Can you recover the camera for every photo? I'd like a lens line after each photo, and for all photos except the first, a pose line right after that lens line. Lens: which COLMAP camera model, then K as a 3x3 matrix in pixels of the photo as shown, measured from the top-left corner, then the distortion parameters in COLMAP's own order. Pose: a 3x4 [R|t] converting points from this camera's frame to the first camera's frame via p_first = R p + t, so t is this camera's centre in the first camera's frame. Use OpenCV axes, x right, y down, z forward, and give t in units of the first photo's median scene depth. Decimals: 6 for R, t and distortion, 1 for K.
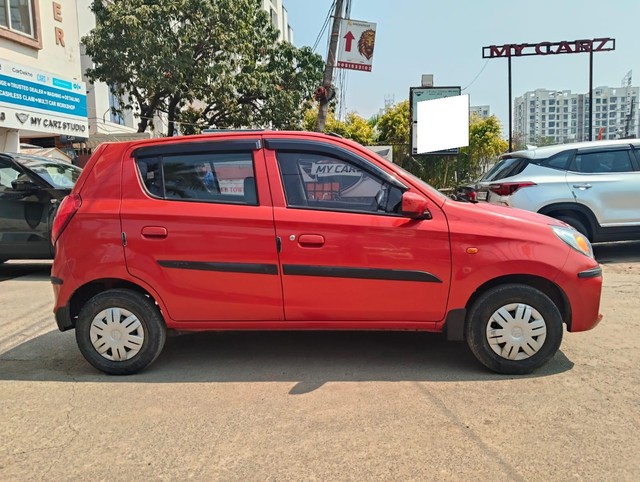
lens RADIAL K [[514.9, 0, 320.0], [0, 514.9, 241.0], [0, 0, 1]] dist [0.008473, -0.025887]
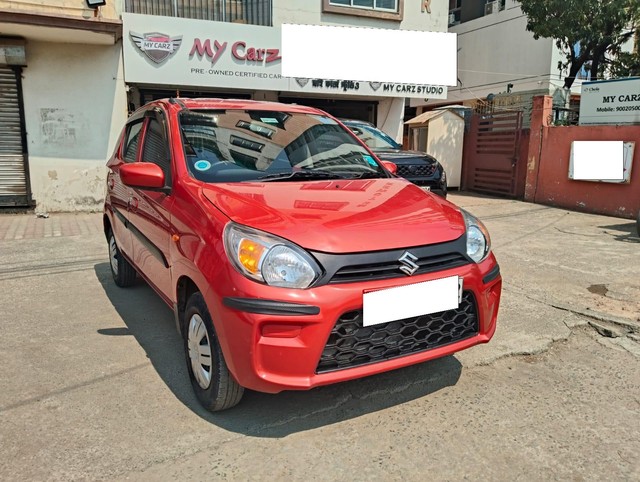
lens RADIAL K [[514.9, 0, 320.0], [0, 514.9, 241.0], [0, 0, 1]] dist [0.008473, -0.025887]
pose [[0.558476, 0.176086, -0.810616, 0.368026], [-0.111055, 0.984284, 0.137300, -0.039143], [0.822053, 0.013345, 0.569254, 0.238760]]
